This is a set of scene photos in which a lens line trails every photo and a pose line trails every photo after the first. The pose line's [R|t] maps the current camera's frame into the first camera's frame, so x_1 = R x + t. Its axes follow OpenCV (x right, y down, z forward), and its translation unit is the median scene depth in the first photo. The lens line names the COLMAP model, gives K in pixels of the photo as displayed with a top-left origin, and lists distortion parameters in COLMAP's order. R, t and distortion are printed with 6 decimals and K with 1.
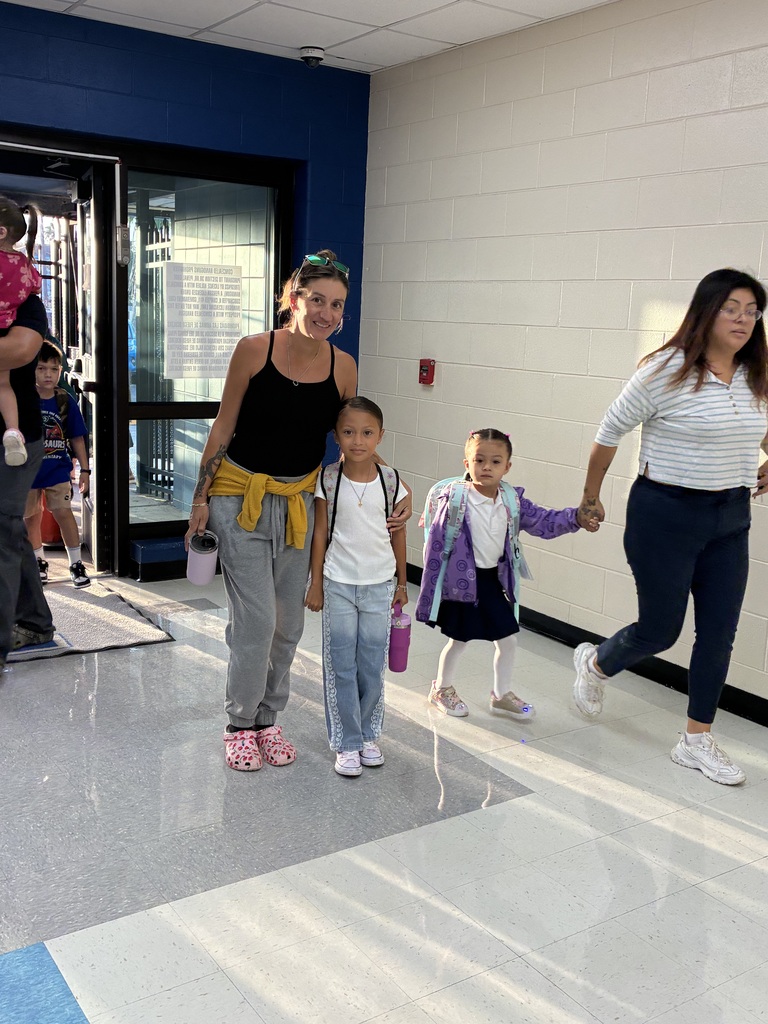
lens RADIAL K [[1042.6, 0, 381.1], [0, 1042.6, 520.5], [0, 0, 1]] dist [0.008103, 0.000000]
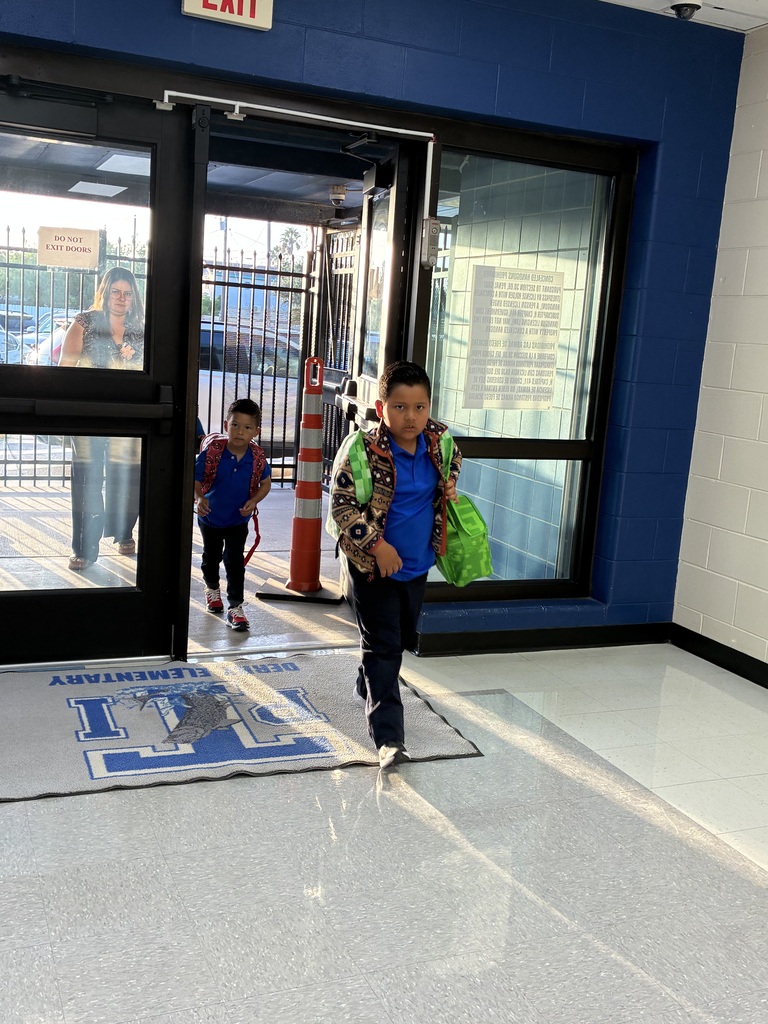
lens RADIAL K [[1042.6, 0, 386.6], [0, 1042.6, 507.4], [0, 0, 1]] dist [0.008103, 0.000000]
pose [[0.982993, 0.056903, -0.174604, -0.118120], [-0.063563, 0.997439, -0.032790, -0.028633], [0.172291, 0.043330, 0.984093, 0.194186]]
